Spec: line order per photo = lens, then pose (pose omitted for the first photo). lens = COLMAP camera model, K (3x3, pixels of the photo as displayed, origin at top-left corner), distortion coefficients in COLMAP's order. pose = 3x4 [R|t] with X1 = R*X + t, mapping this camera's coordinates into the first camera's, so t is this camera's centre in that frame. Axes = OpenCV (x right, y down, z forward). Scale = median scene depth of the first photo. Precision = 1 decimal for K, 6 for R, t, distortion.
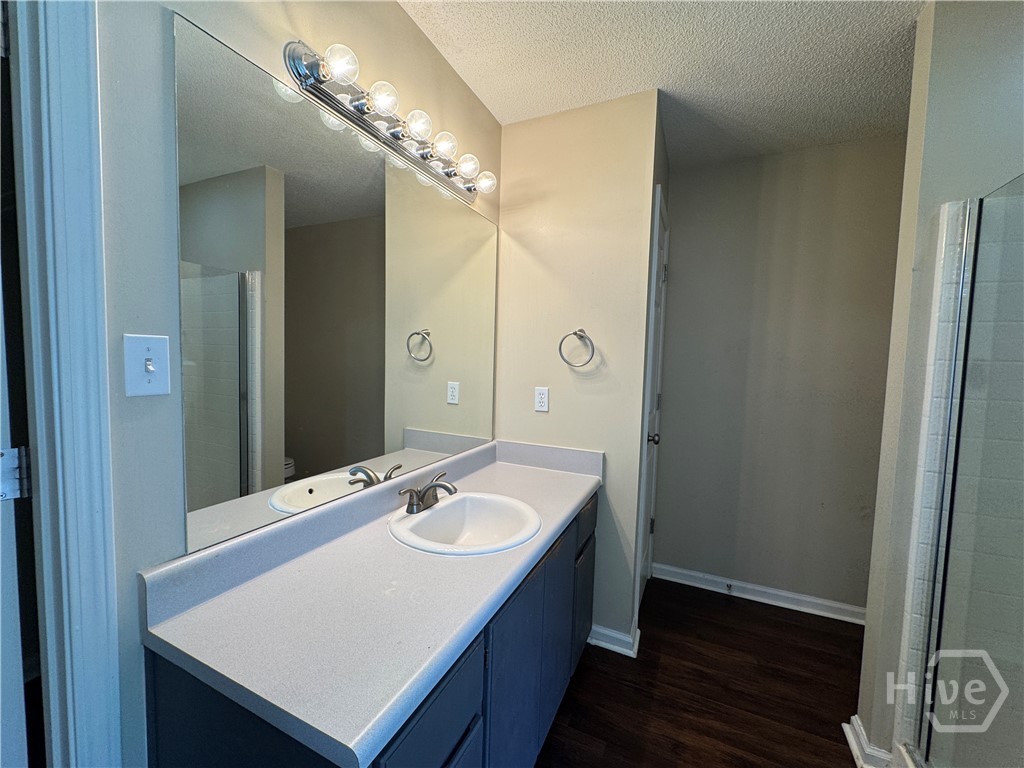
lens RADIAL K [[411.3, 0, 507.7], [0, 411.3, 383.3], [0, 0, 1]] dist [-0.006664, 0.001333]
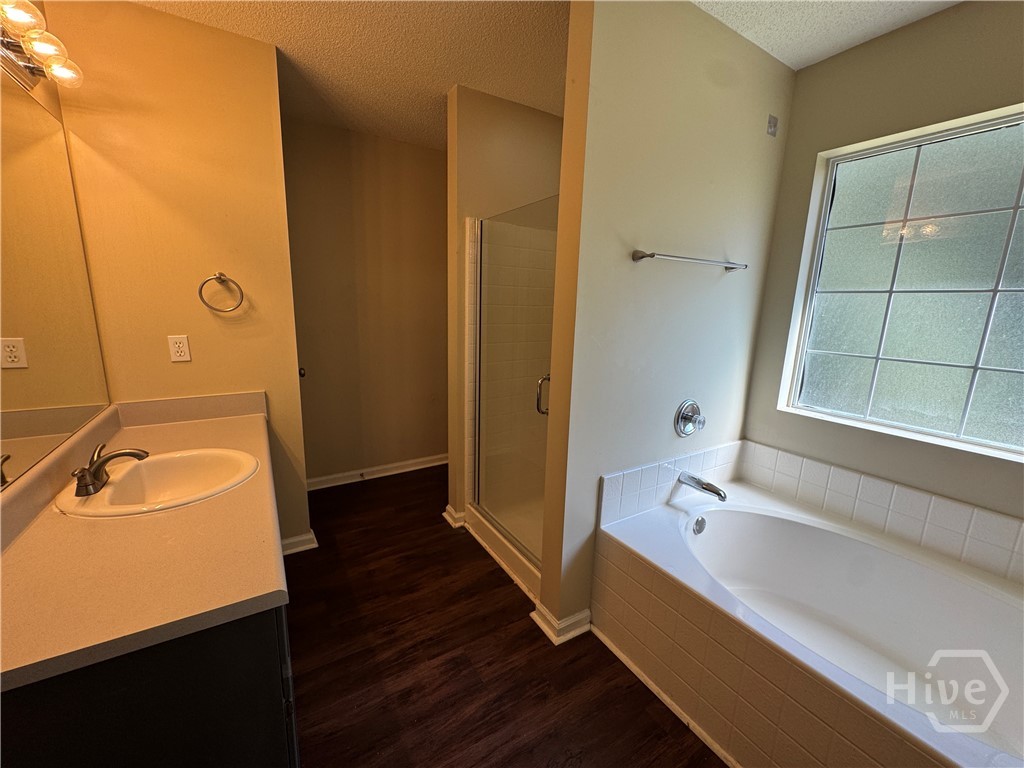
lens RADIAL K [[411.3, 0, 510.2], [0, 411.3, 385.1], [0, 0, 1]] dist [-0.006664, 0.001333]
pose [[0.544517, -0.175765, 0.820127, -0.309091], [0.038587, 0.982011, 0.184839, -0.023983], [-0.837862, -0.069001, 0.541504, -0.136568]]
